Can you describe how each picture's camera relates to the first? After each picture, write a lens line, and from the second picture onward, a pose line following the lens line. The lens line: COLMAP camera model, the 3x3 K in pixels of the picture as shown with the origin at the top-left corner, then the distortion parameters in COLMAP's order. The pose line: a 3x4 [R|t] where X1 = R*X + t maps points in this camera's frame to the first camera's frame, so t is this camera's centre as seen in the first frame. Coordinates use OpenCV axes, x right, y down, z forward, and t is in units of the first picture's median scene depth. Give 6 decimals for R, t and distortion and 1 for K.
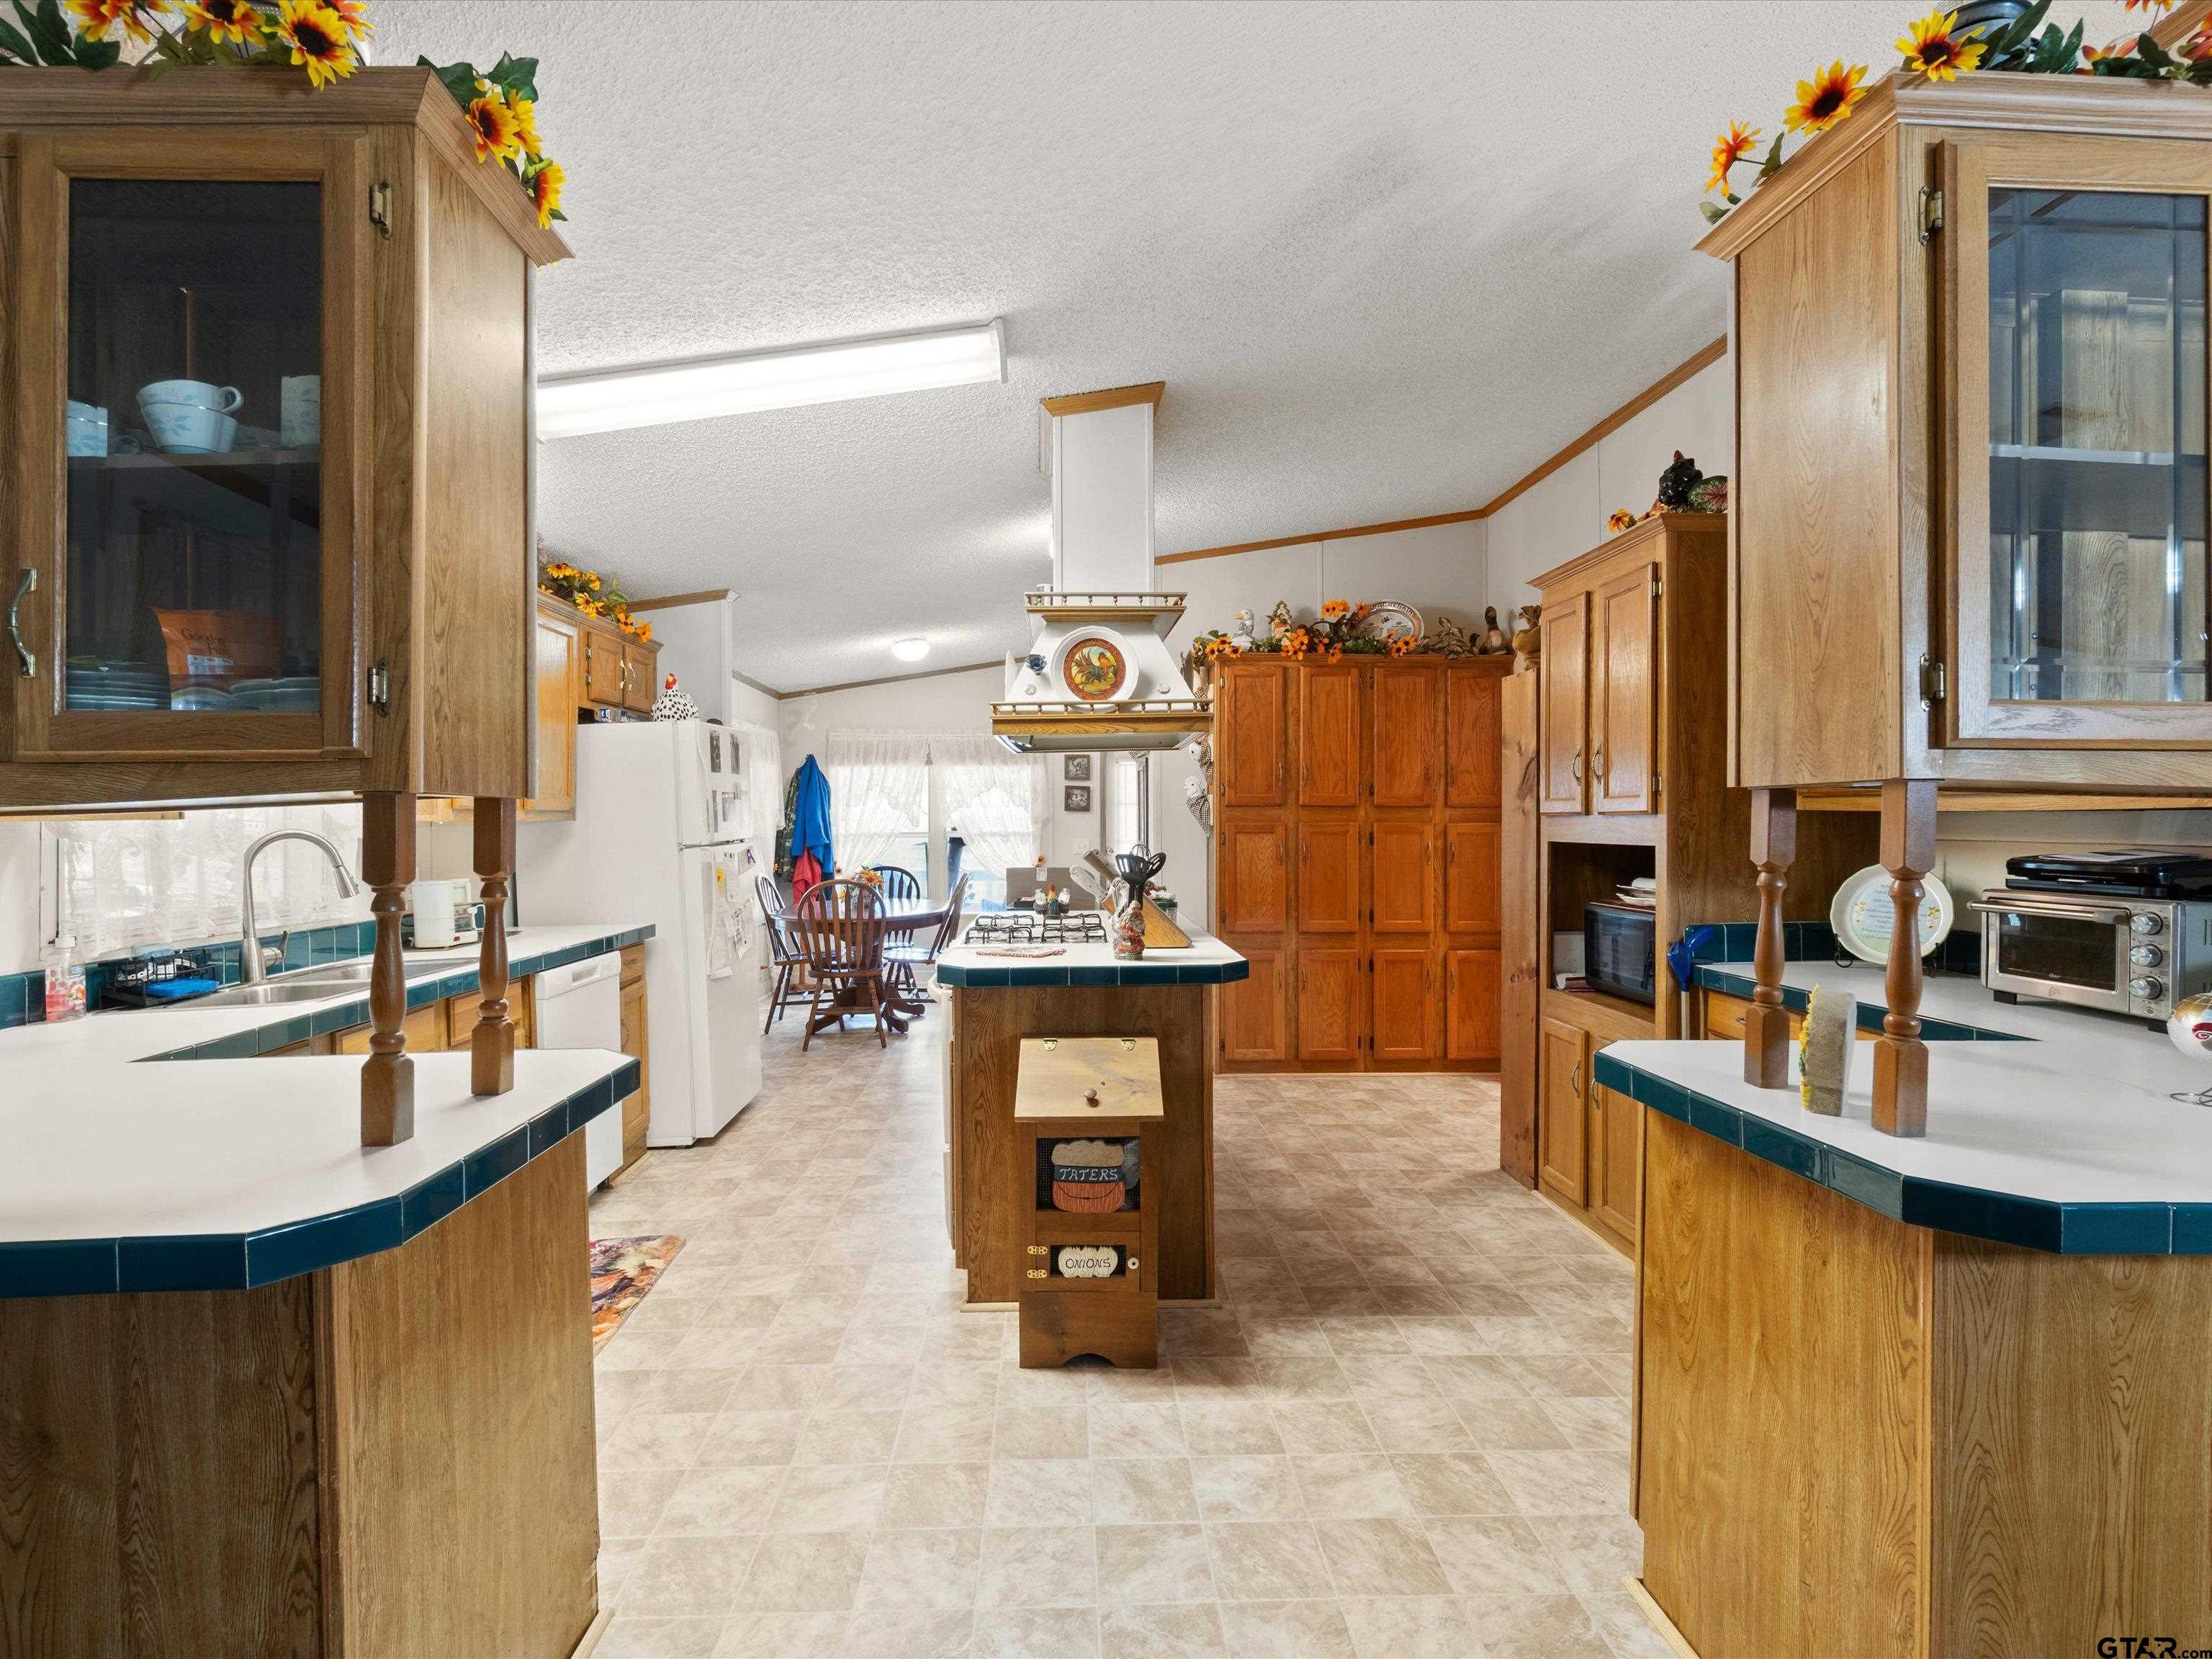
lens RADIAL K [[1071.9, 0, 1086.7], [0, 1071.9, 823.9], [0, 0, 1]] dist [-0.010764, 0.002104]
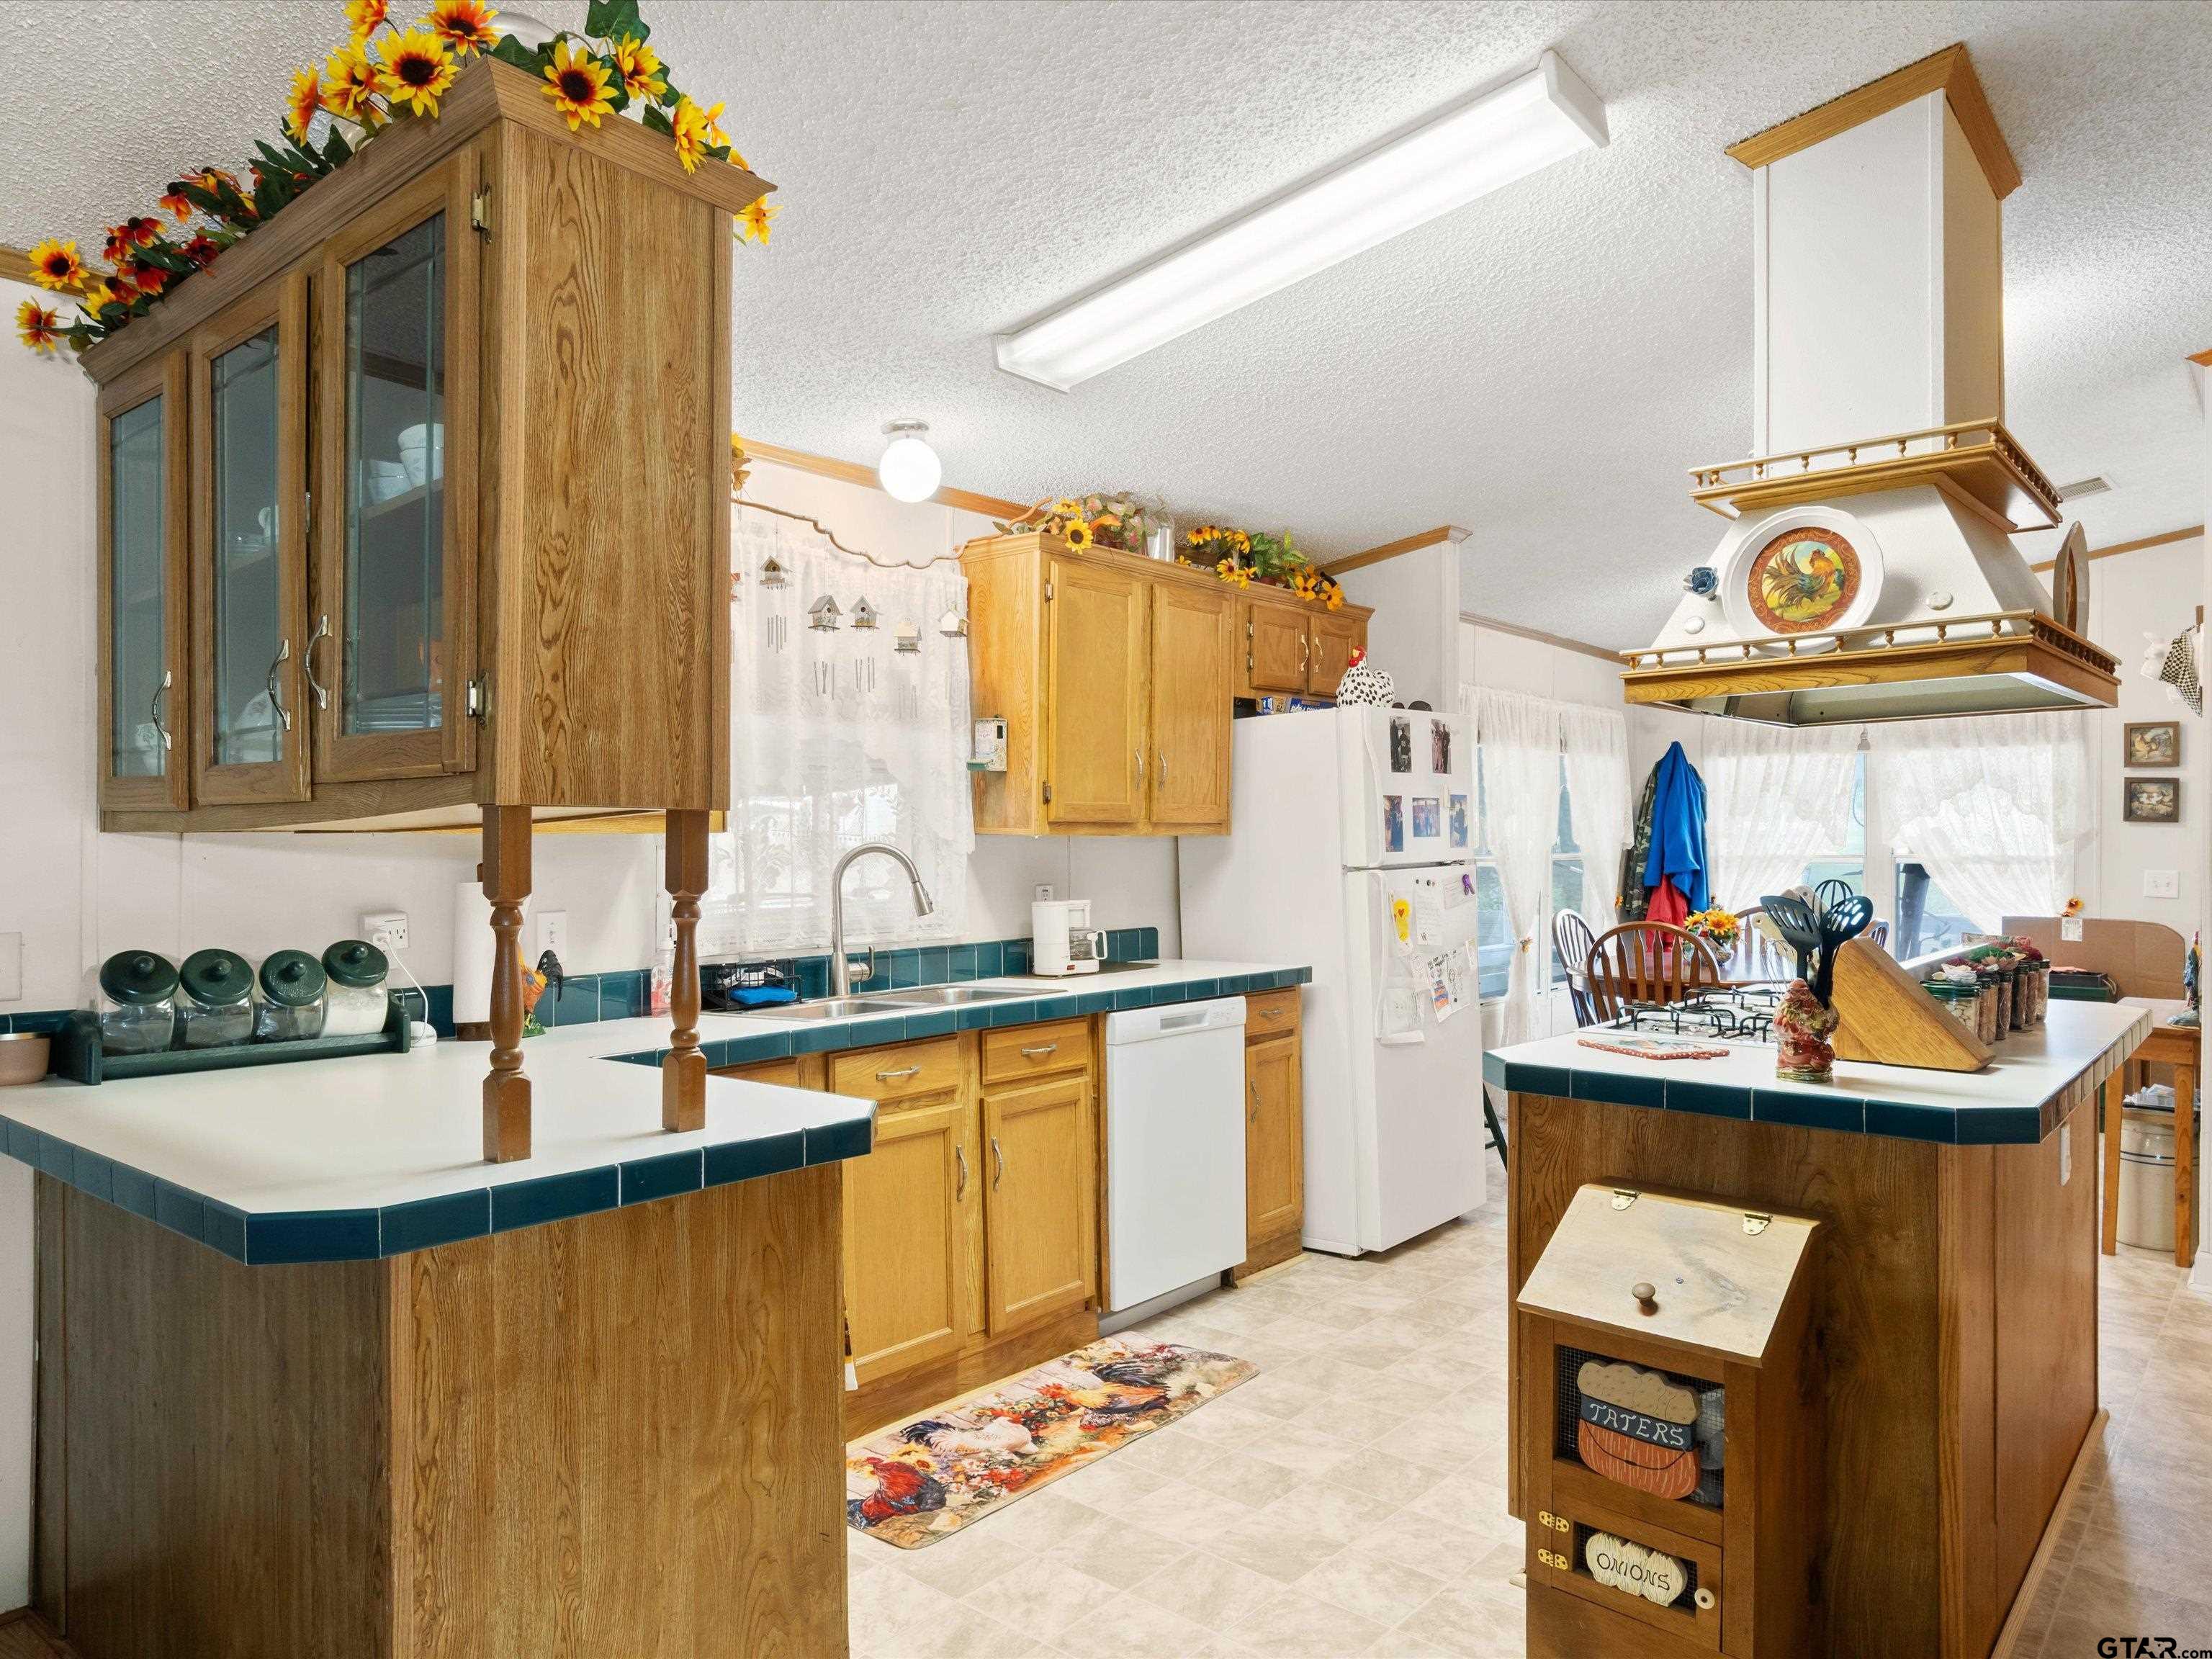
lens RADIAL K [[1421.1, 0, 1092.4], [0, 1421.1, 843.3], [0, 0, 1]] dist [-0.011060, 0.007024]
pose [[0.730061, 0.006672, -0.683349, 0.230853], [-0.005360, 0.999977, 0.004037, -0.000951], [0.683361, 0.000715, 0.730081, 0.150124]]
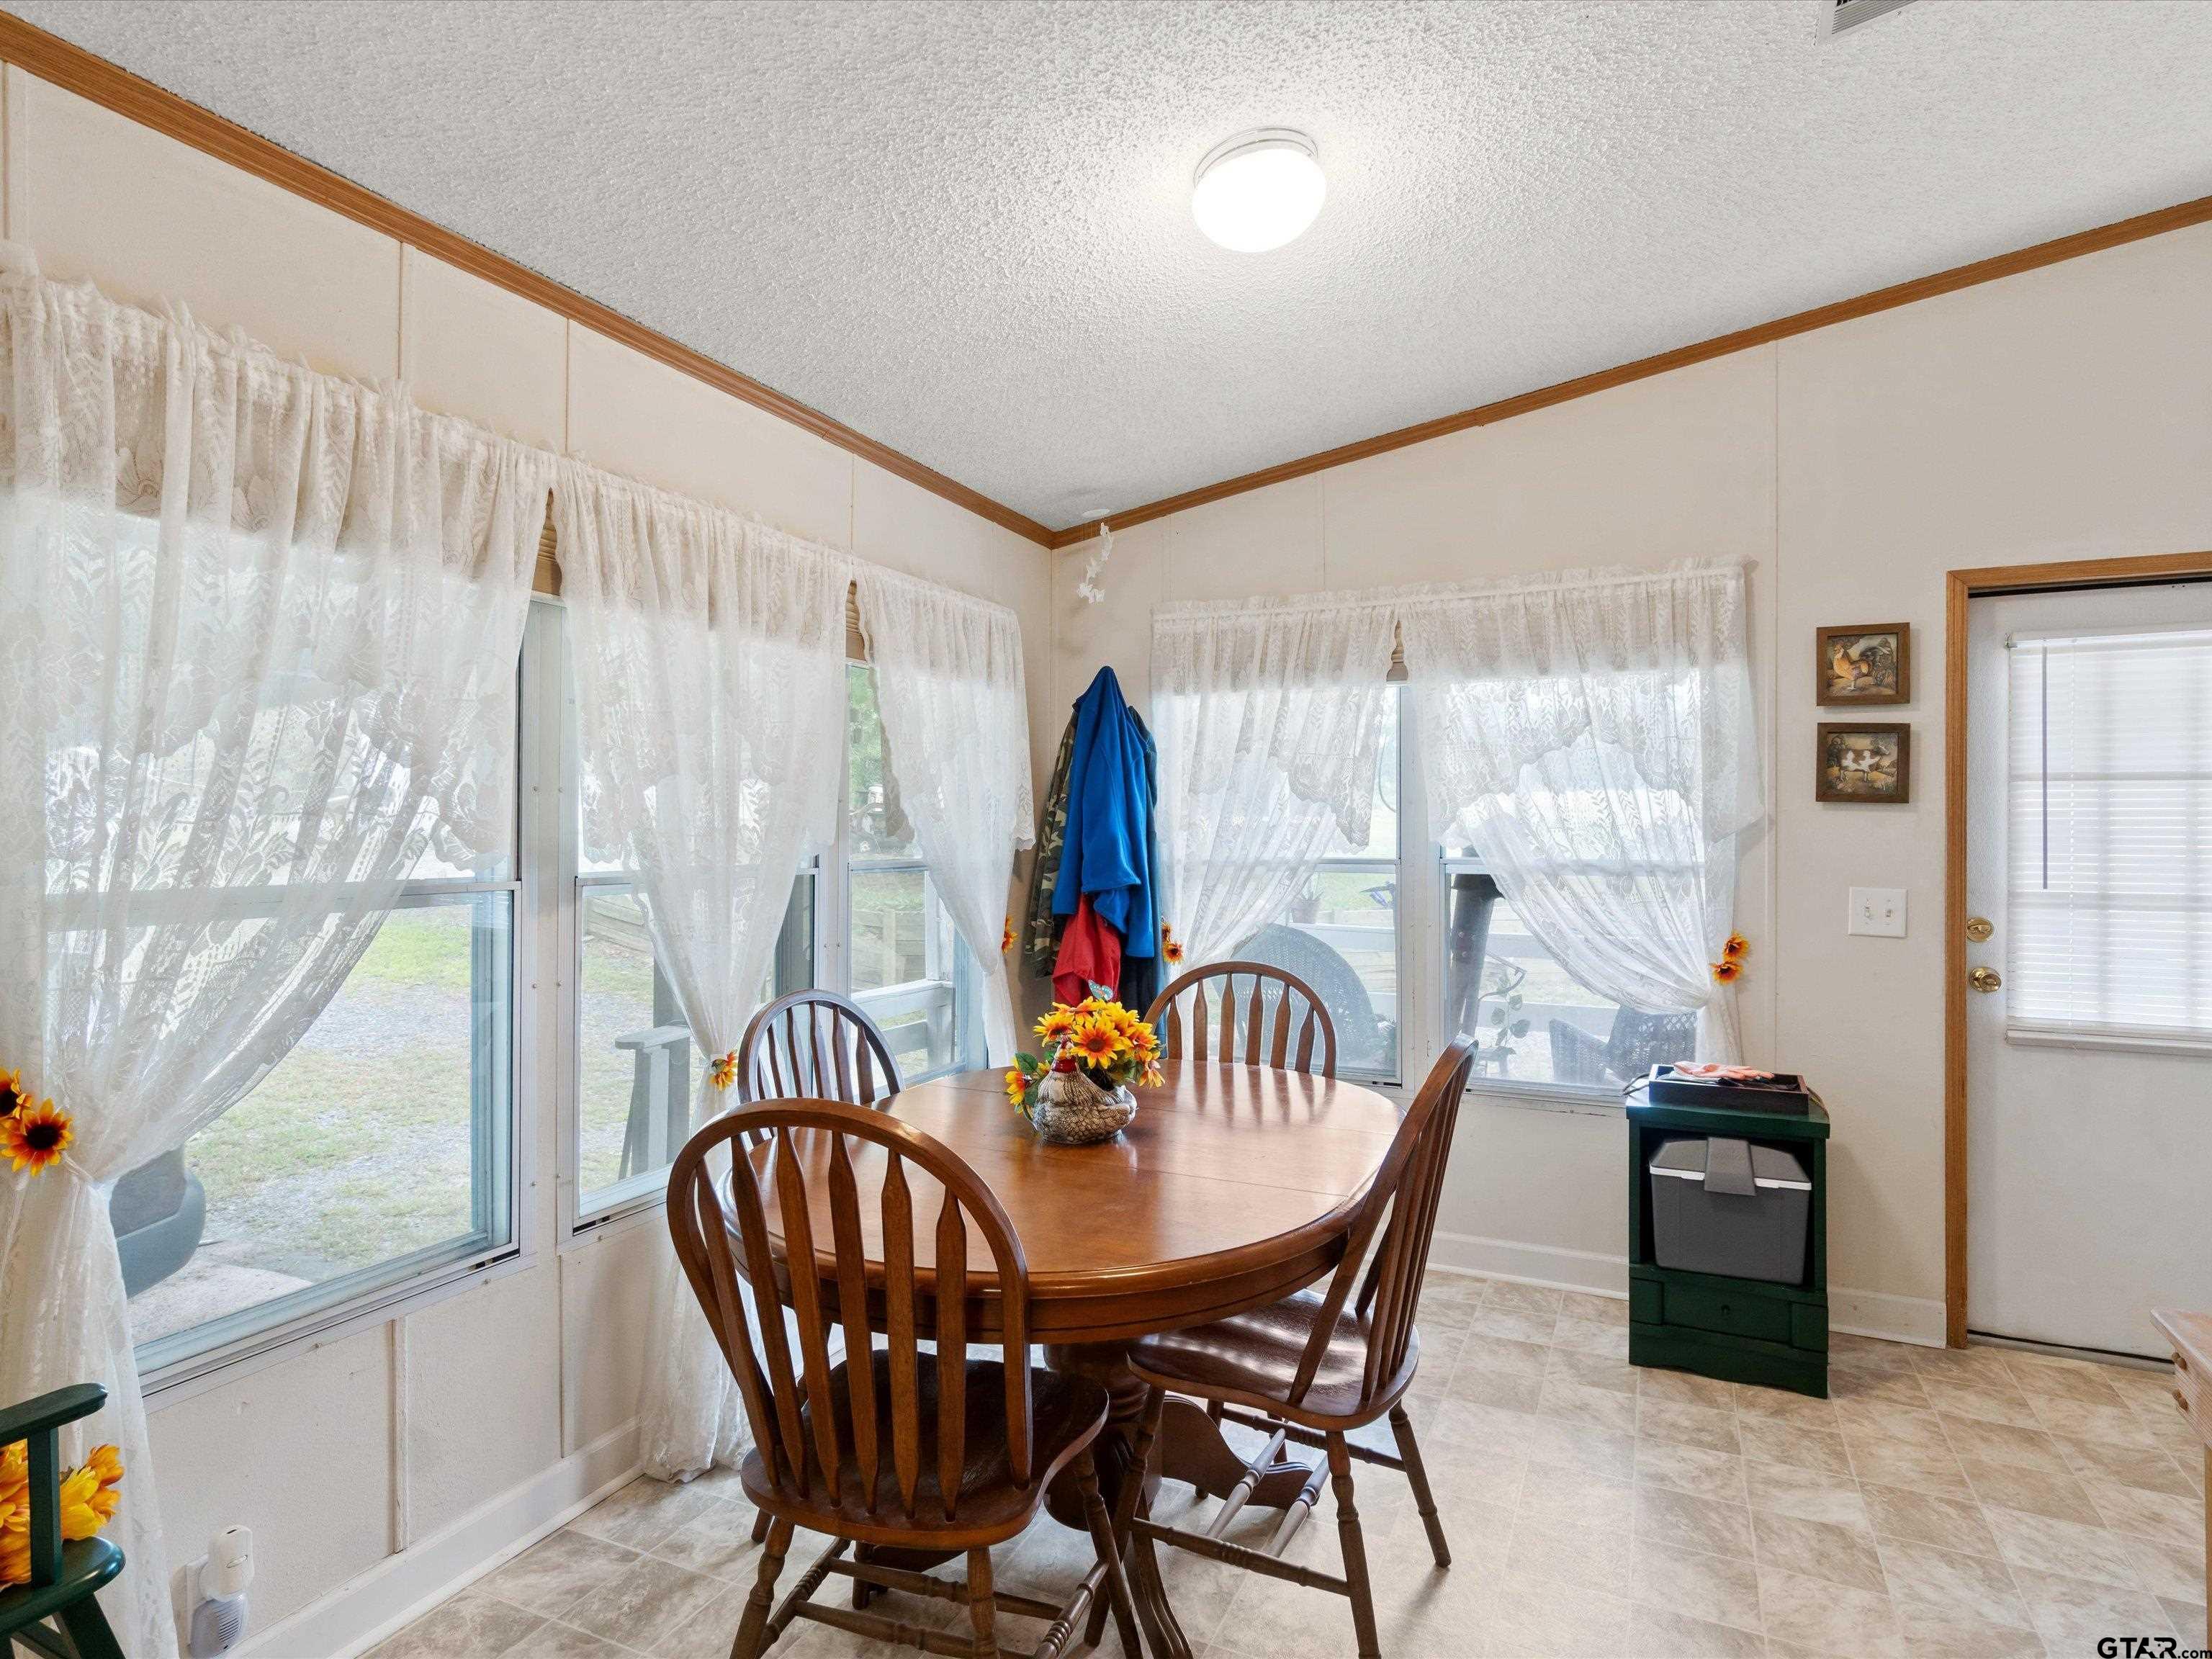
lens RADIAL K [[1163.9, 0, 1107.8], [0, 1163.9, 823.1], [0, 0, 1]] dist [-0.001313, -0.000166]
pose [[0.892571, 0.001245, -0.450905, -0.130146], [-0.006795, 0.999920, -0.010690, -0.000499], [0.450855, 0.012606, 0.892508, 1.421038]]
